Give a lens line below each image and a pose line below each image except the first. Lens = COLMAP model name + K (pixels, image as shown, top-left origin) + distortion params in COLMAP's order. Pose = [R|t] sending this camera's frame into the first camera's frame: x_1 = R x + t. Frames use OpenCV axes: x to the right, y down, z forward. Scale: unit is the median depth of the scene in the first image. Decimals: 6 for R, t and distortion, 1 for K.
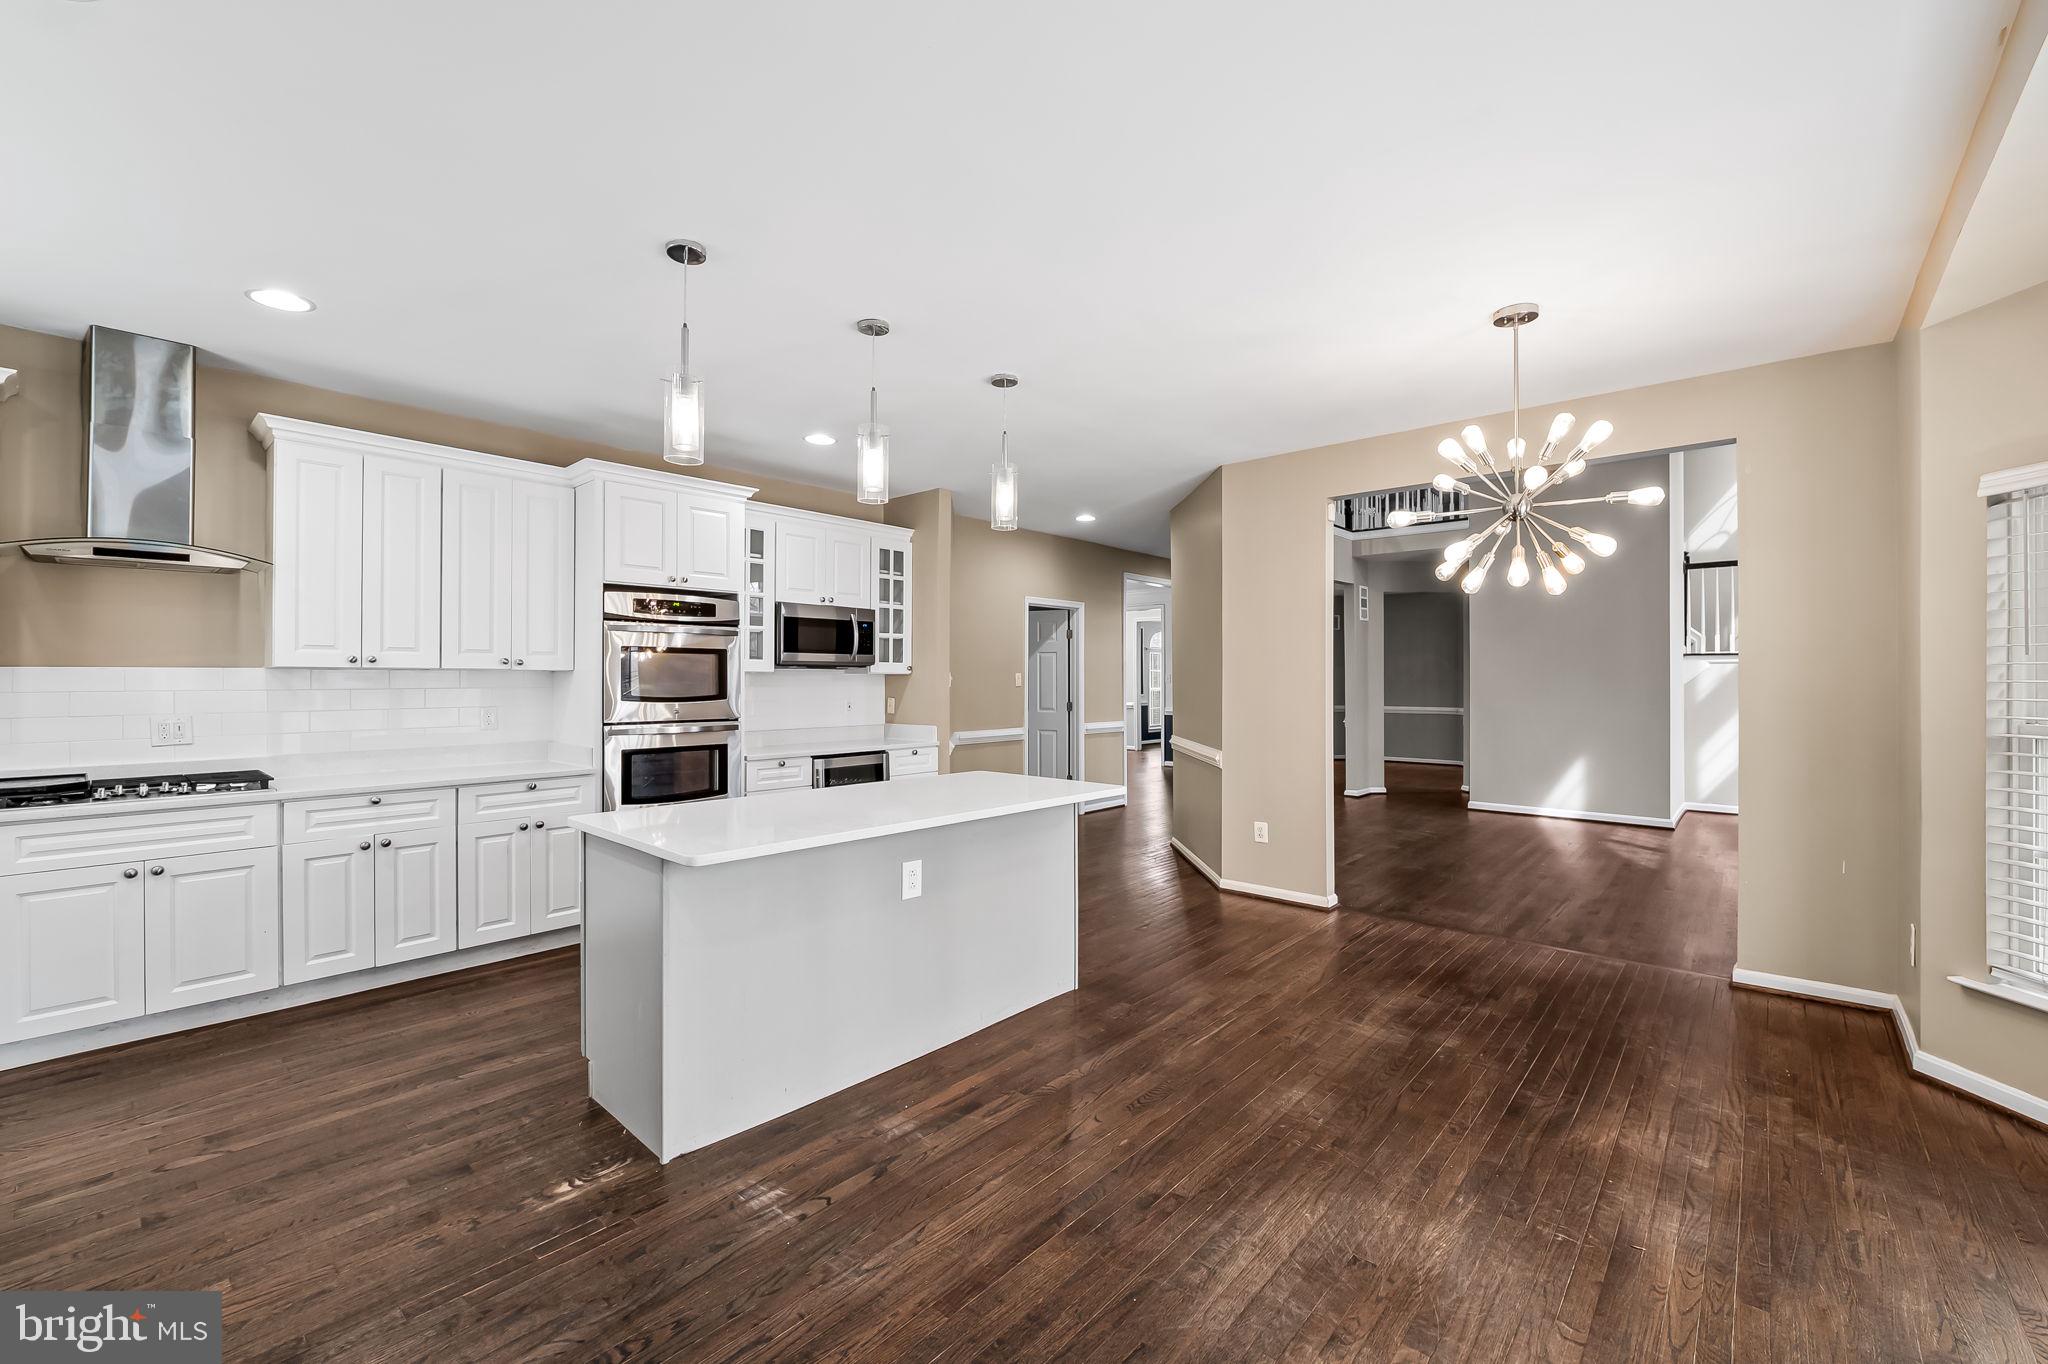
lens RADIAL K [[825.8, 0, 1024.8], [0, 825.8, 676.0], [0, 0, 1]] dist [-0.011731, -0.000302]
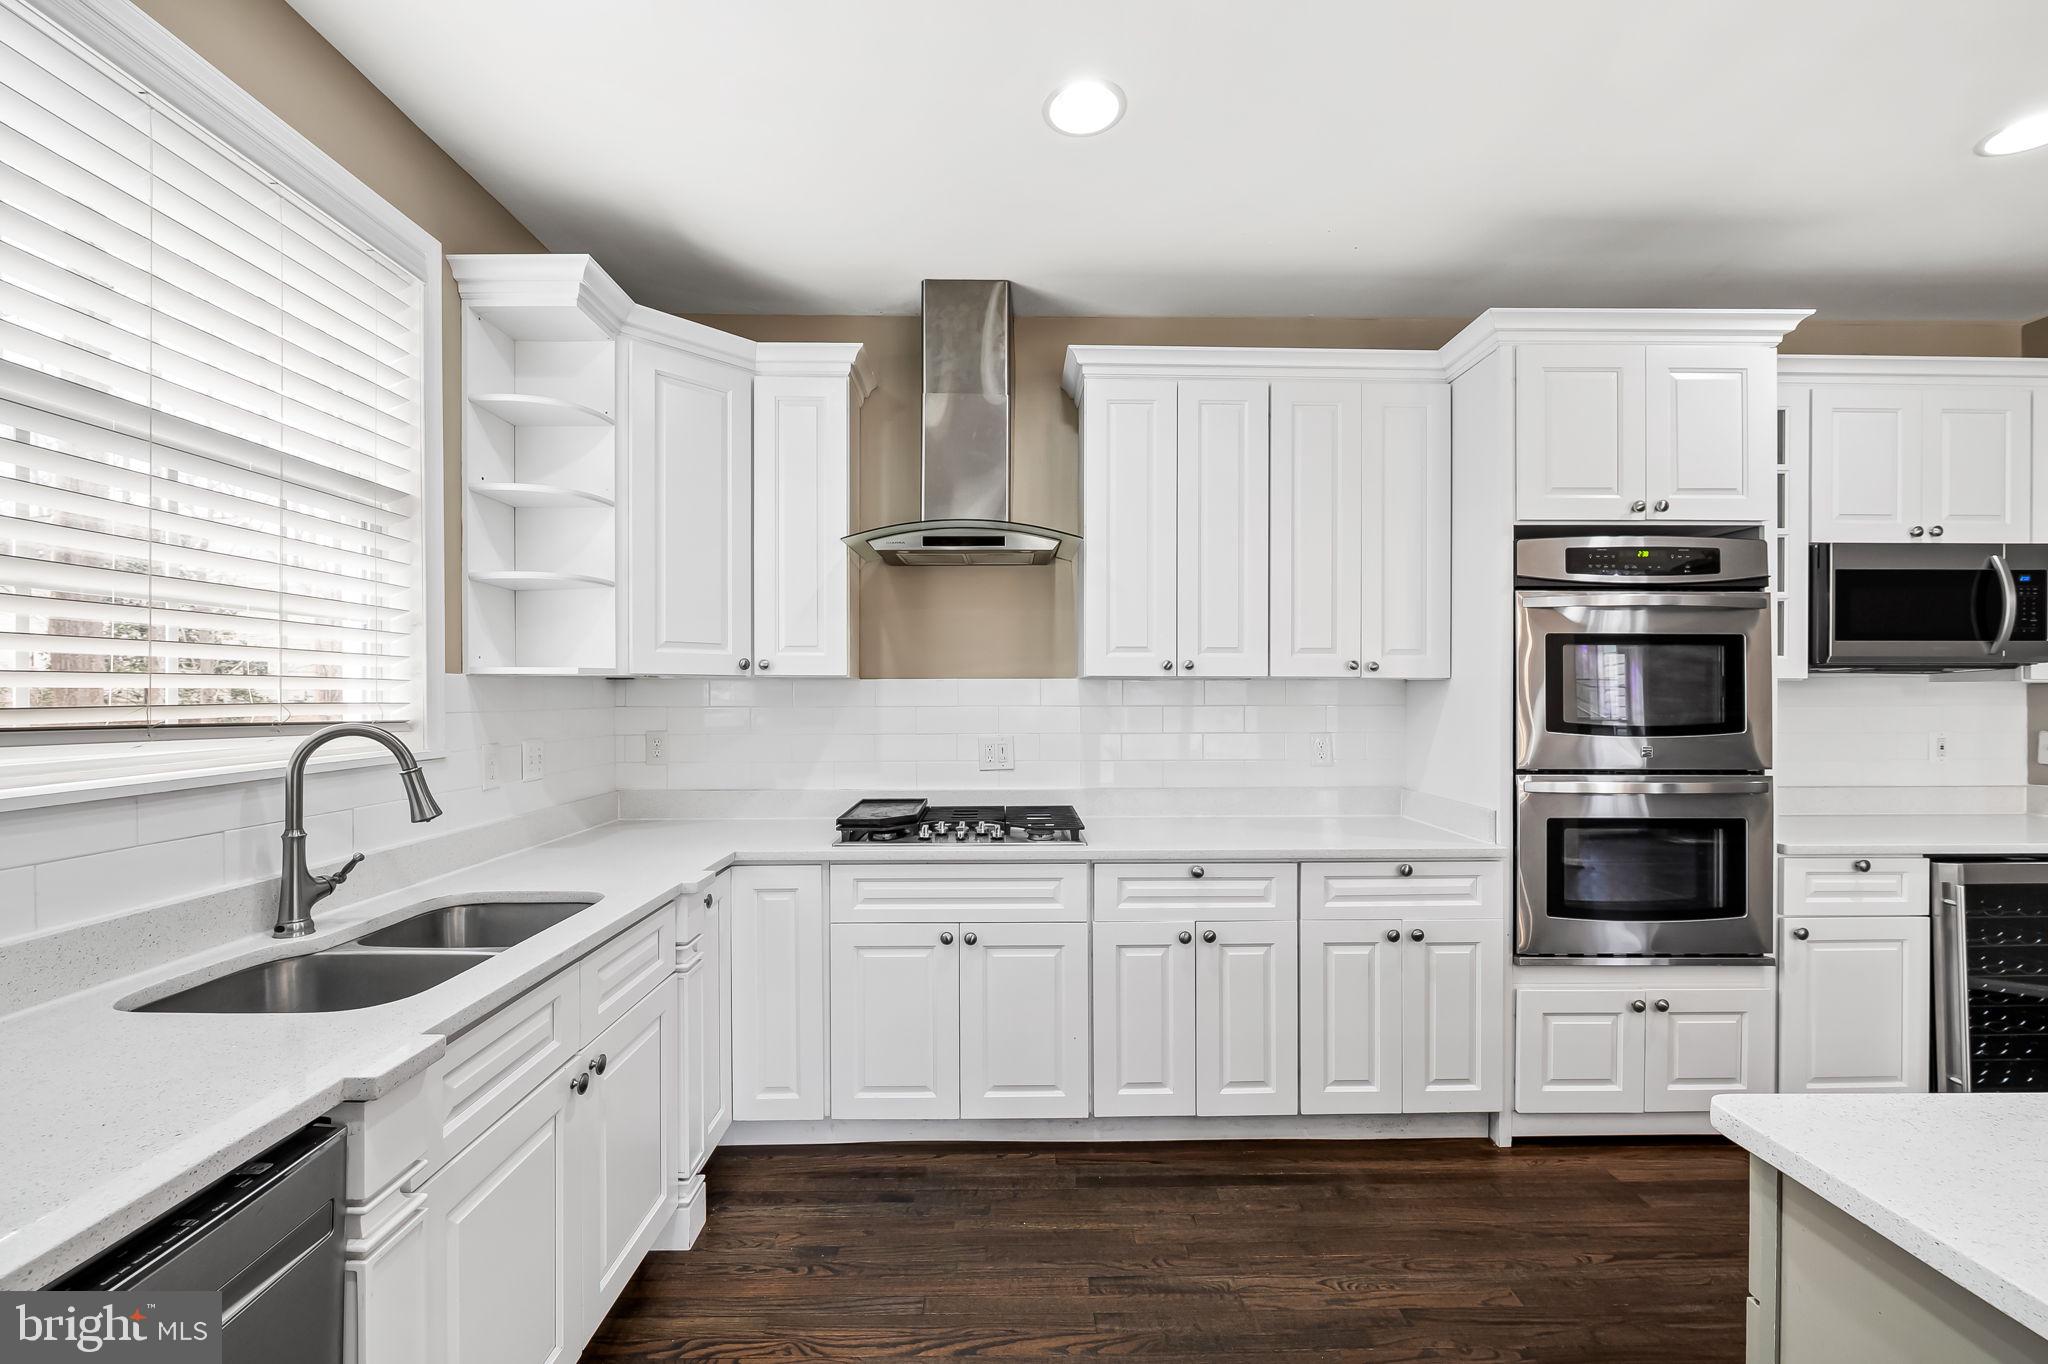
lens RADIAL K [[825.8, 0, 1023.4], [0, 825.8, 689.1], [0, 0, 1]] dist [-0.011731, -0.000302]
pose [[0.673608, -0.001898, -0.739087, -0.348359], [0.002357, 0.999997, -0.000420, 0.000752], [0.739085, -0.001459, 0.673610, 0.393611]]
